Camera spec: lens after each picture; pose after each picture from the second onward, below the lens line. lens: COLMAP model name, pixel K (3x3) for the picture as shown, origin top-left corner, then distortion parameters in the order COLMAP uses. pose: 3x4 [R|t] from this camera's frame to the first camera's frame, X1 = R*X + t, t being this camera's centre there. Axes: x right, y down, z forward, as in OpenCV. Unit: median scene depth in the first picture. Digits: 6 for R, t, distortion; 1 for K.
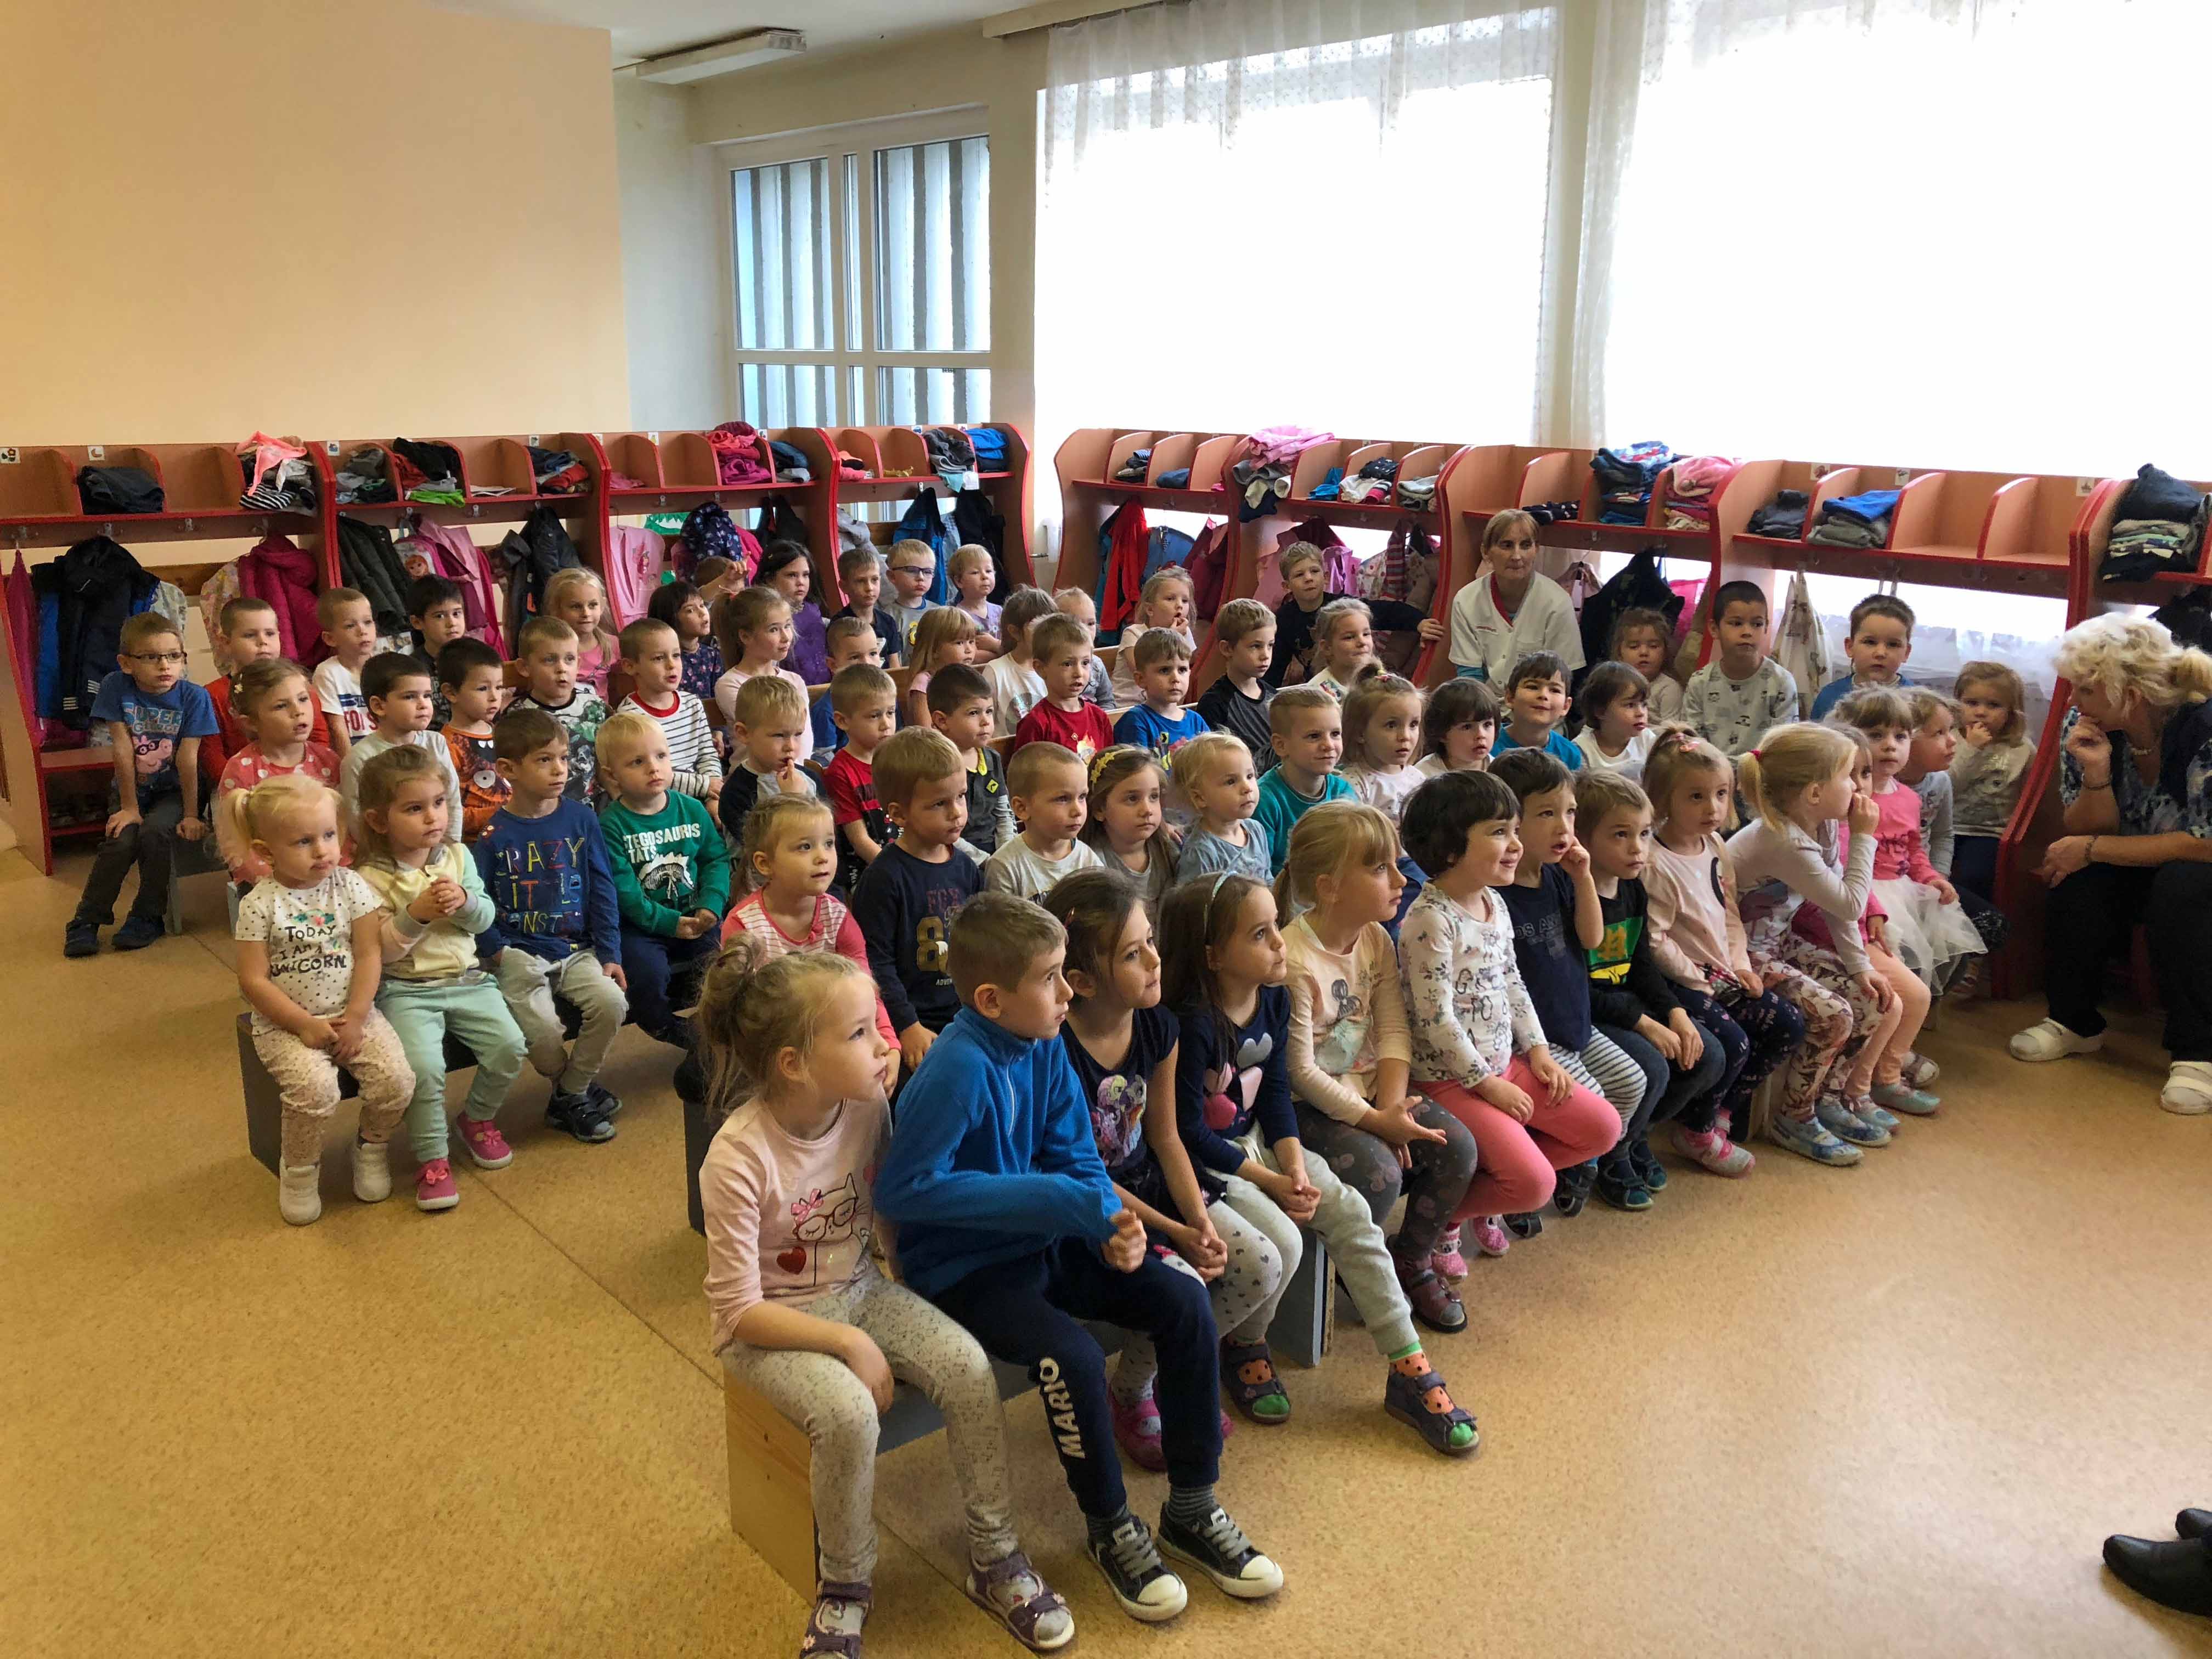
lens RADIAL K [[1851.9, 0, 1106.0], [0, 1851.9, 829.5], [0, 0, 1]] dist [0.006183, 0.052593]
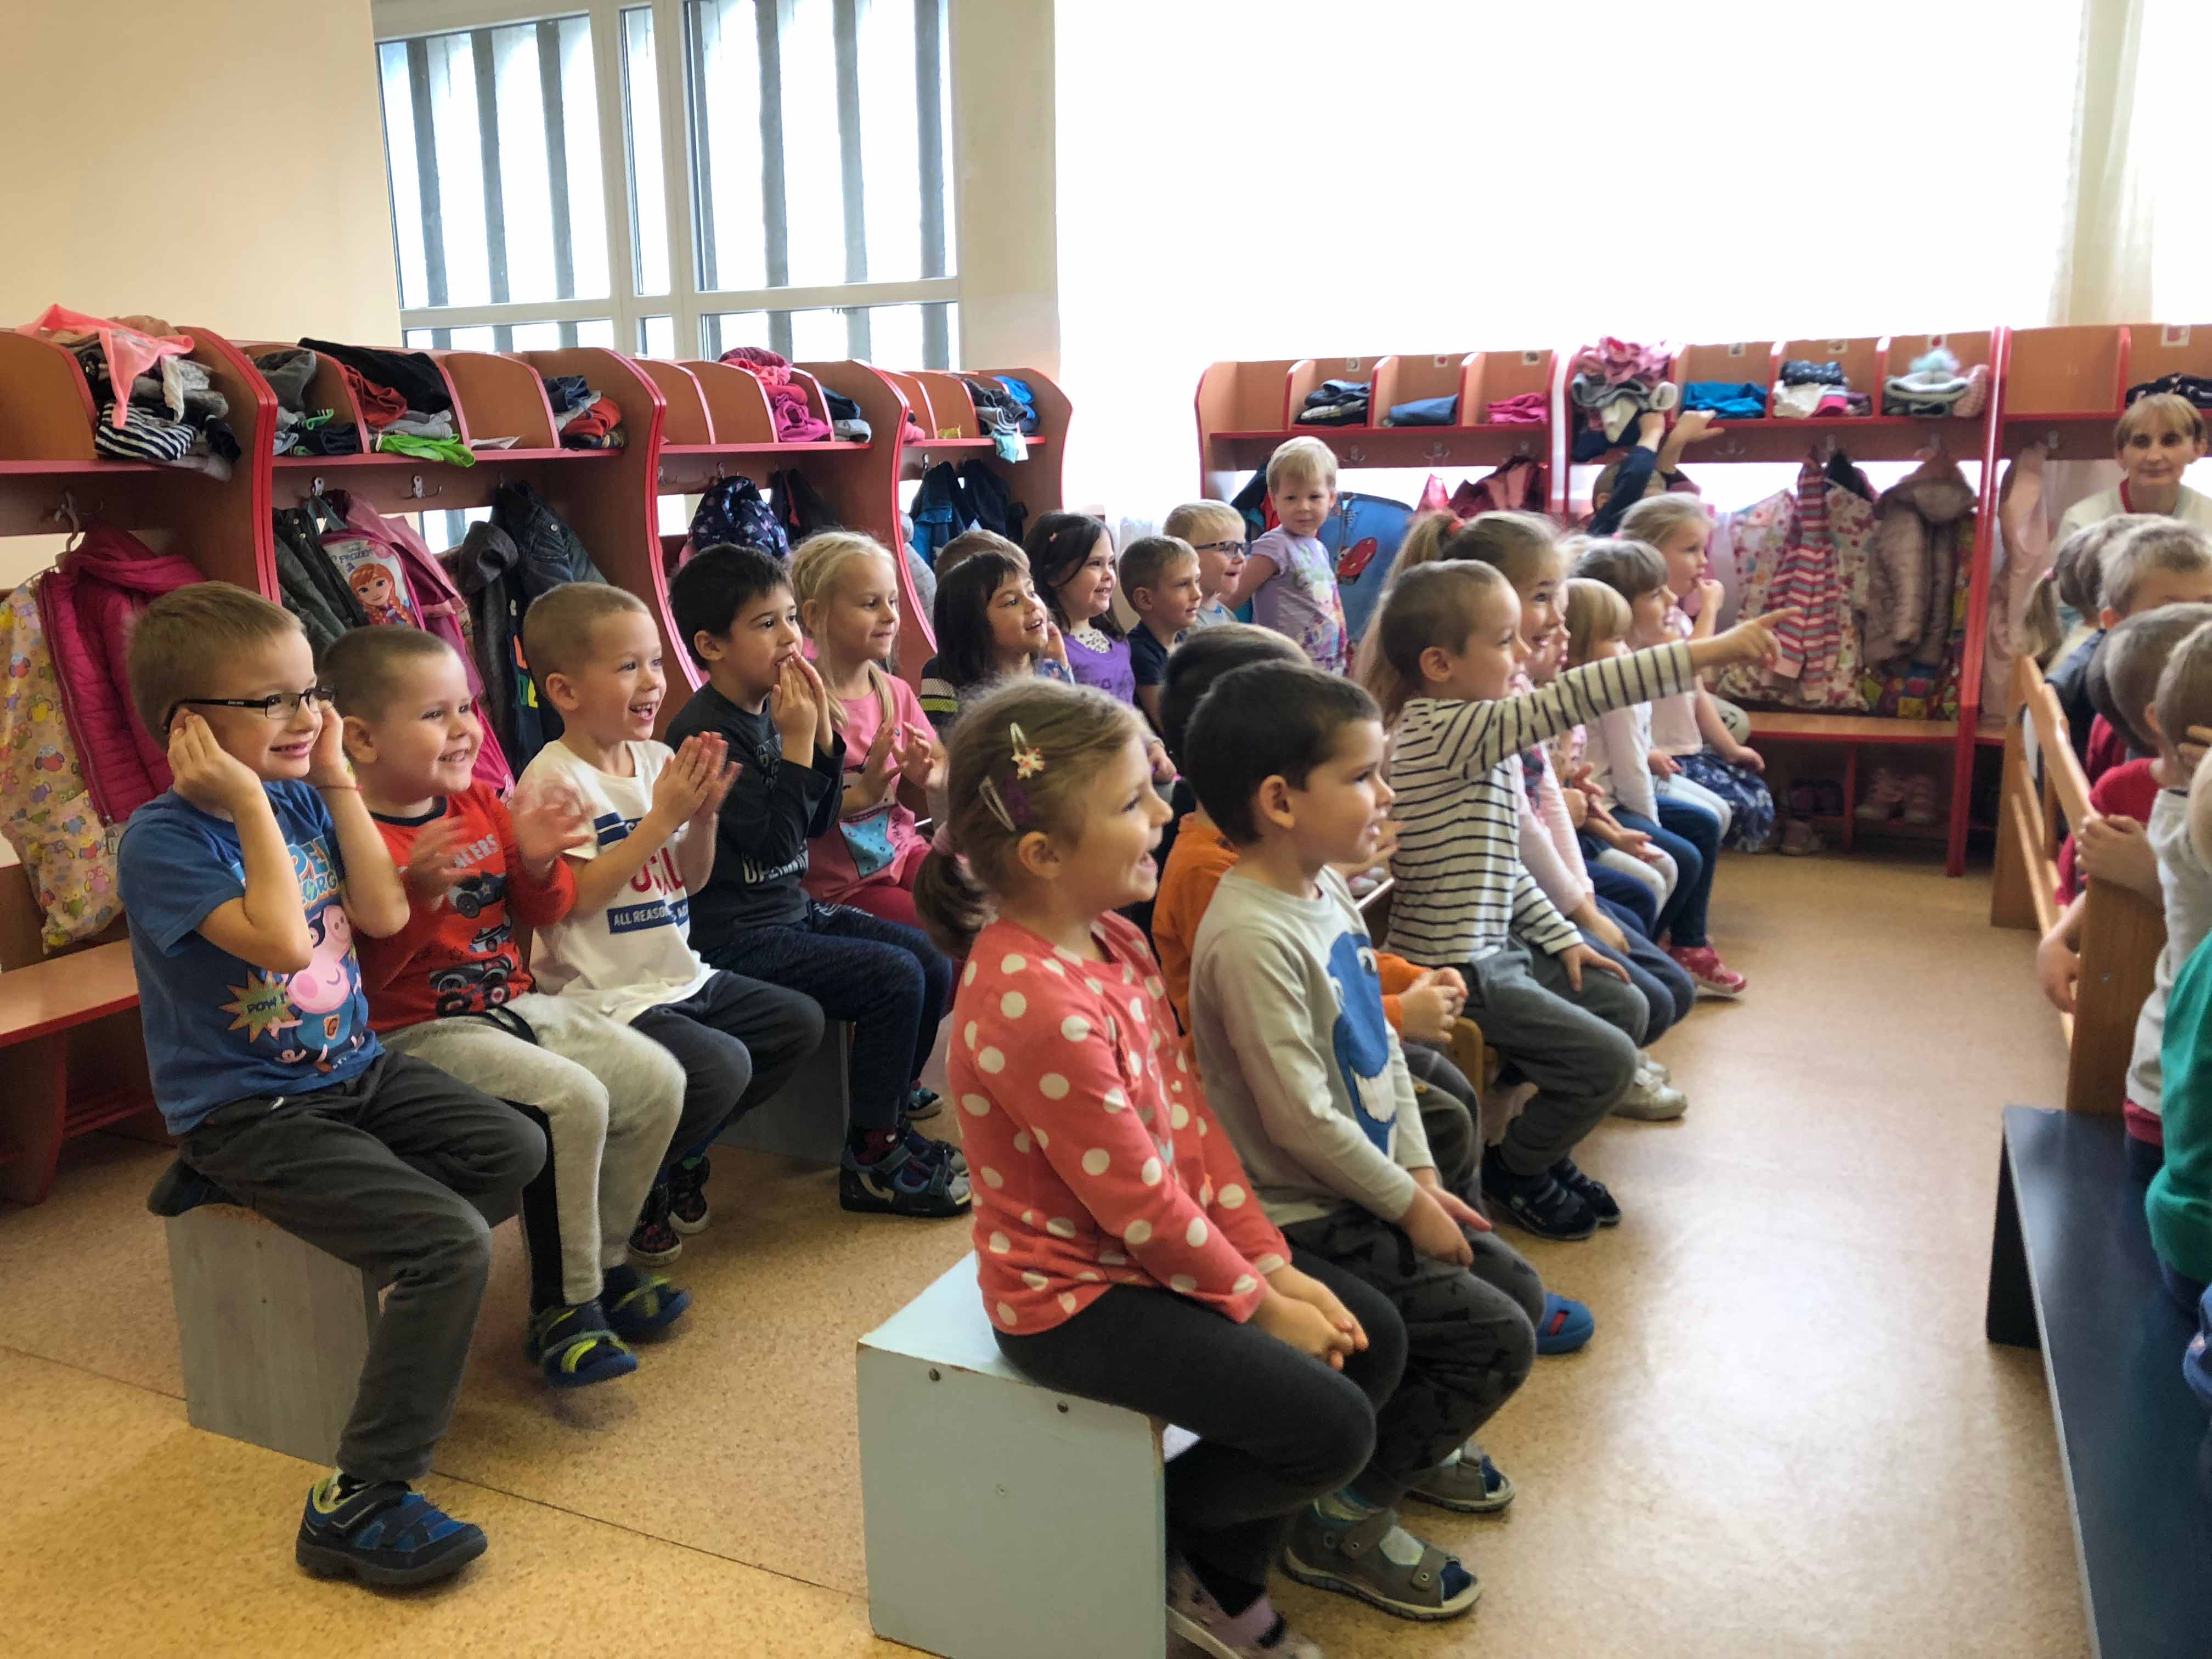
lens RADIAL K [[1827.9, 0, 1076.5], [0, 1827.9, 831.1], [0, 0, 1]] dist [0.033318, -0.005206]
pose [[0.900511, -0.111090, 0.420402, -0.417761], [0.130131, 0.991355, -0.016780, -0.040908], [-0.414904, 0.069817, 0.907183, 0.463307]]
